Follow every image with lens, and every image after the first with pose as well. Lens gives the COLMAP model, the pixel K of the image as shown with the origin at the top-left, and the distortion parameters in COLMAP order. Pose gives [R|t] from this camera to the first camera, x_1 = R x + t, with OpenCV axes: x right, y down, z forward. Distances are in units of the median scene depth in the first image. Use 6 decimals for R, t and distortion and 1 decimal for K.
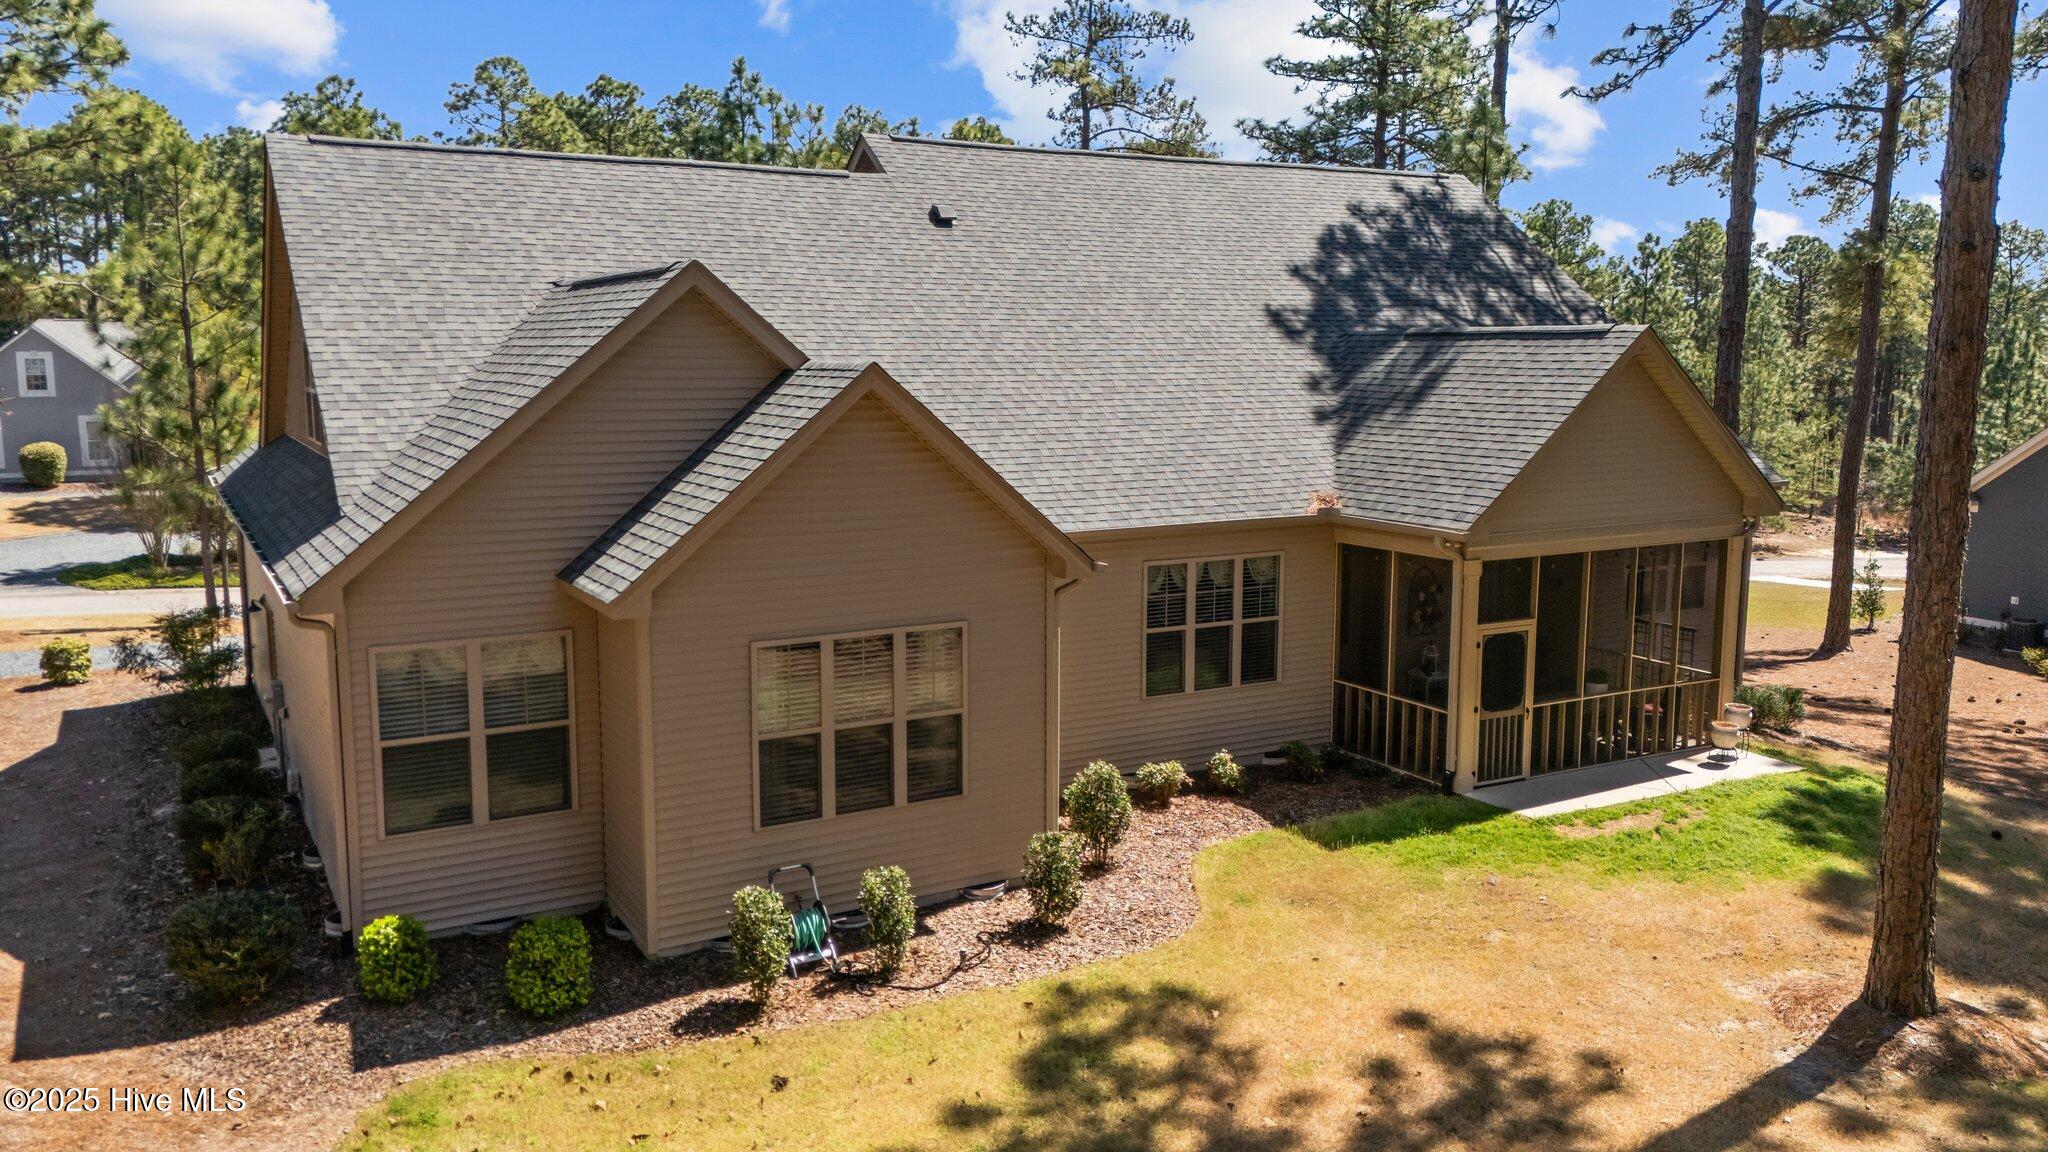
lens RADIAL K [[1555.8, 0, 1059.7], [0, 1555.8, 572.3], [0, 0, 1]] dist [0.062297, -0.002770]
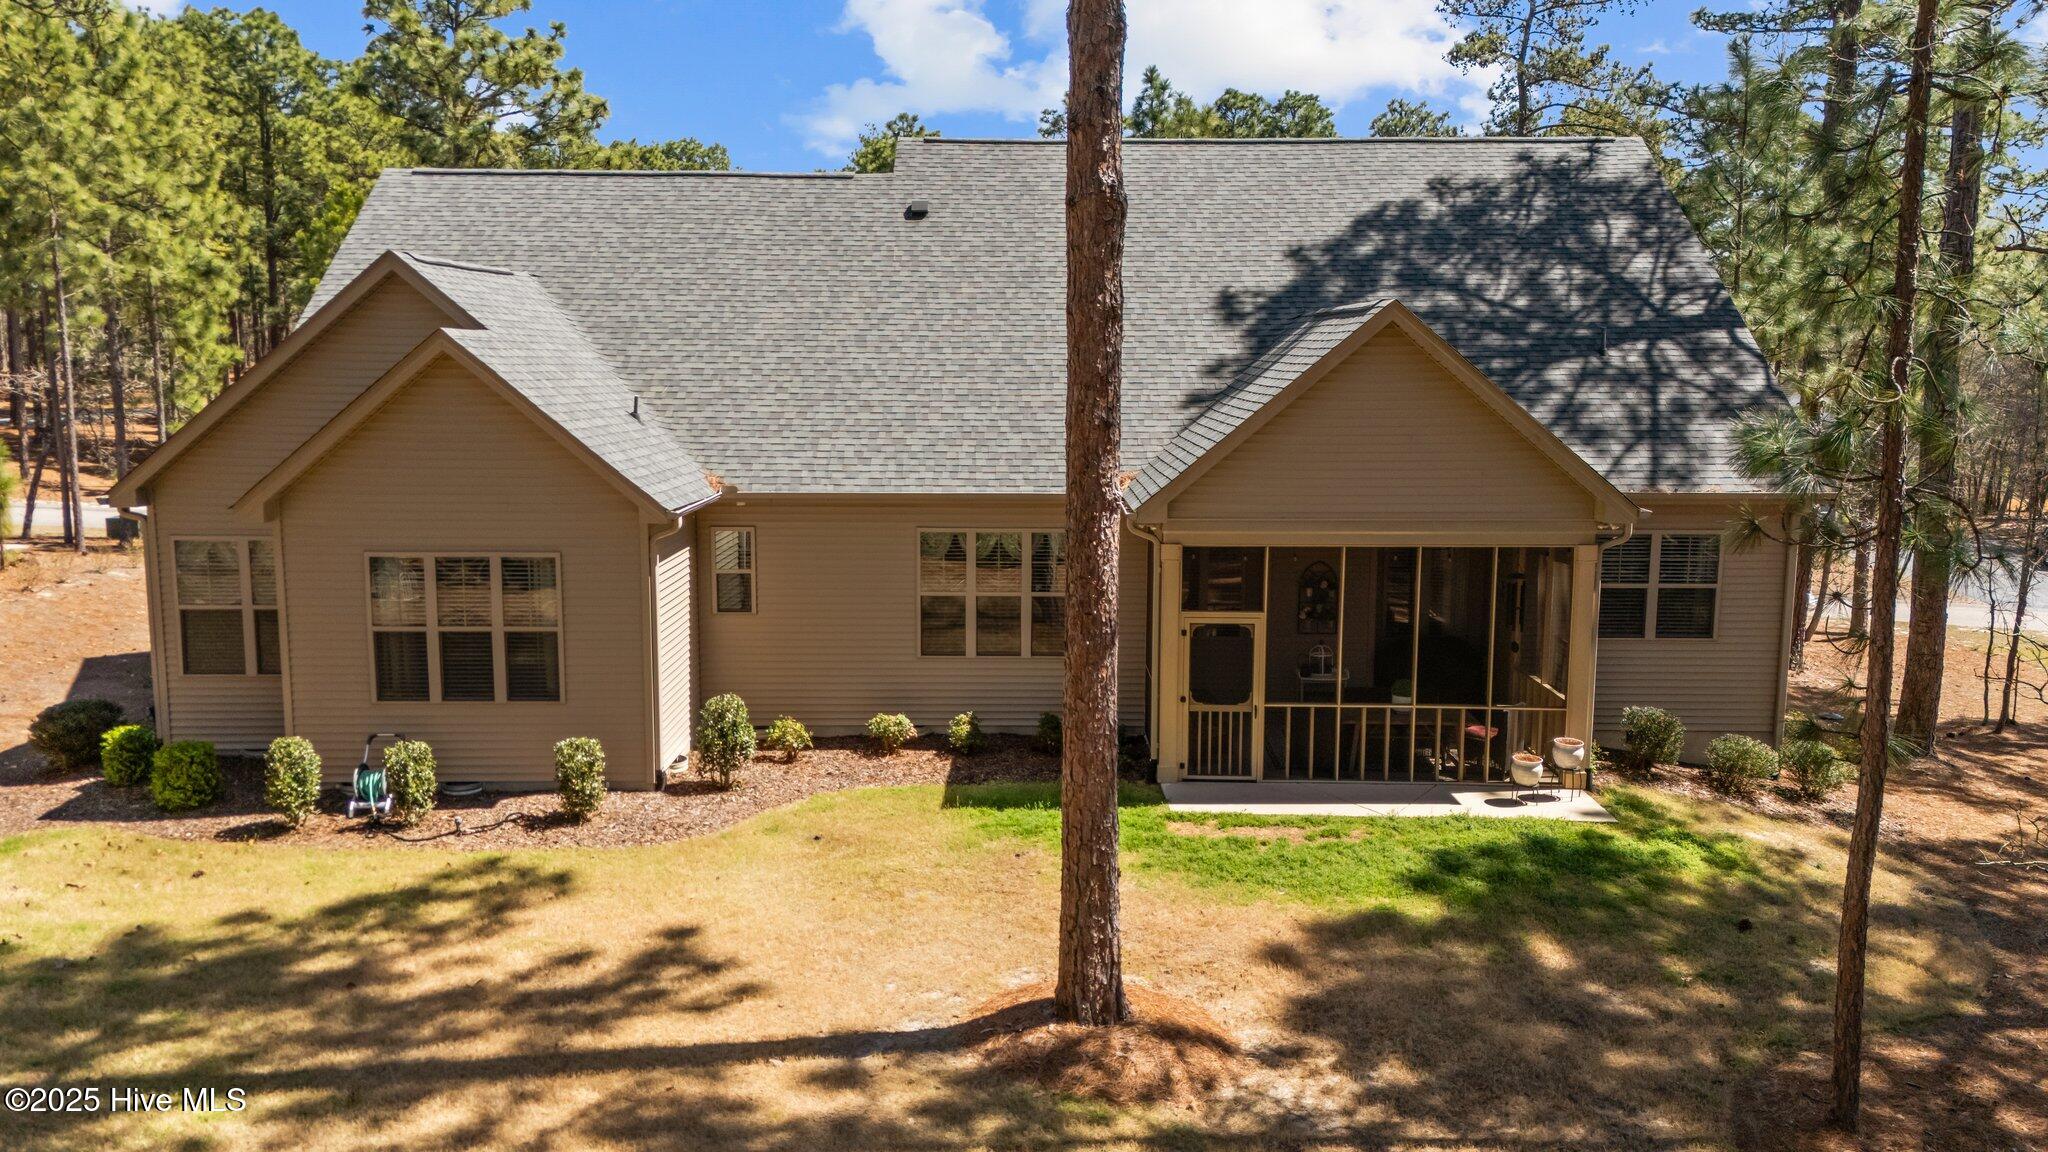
lens RADIAL K [[1555.8, 0, 1059.7], [0, 1555.8, 572.3], [0, 0, 1]] dist [0.062297, -0.002770]
pose [[0.867763, 0.073876, -0.491457, 0.865958], [-0.074726, 0.997043, 0.017933, -0.003626], [0.491328, 0.021163, 0.870717, 0.155289]]
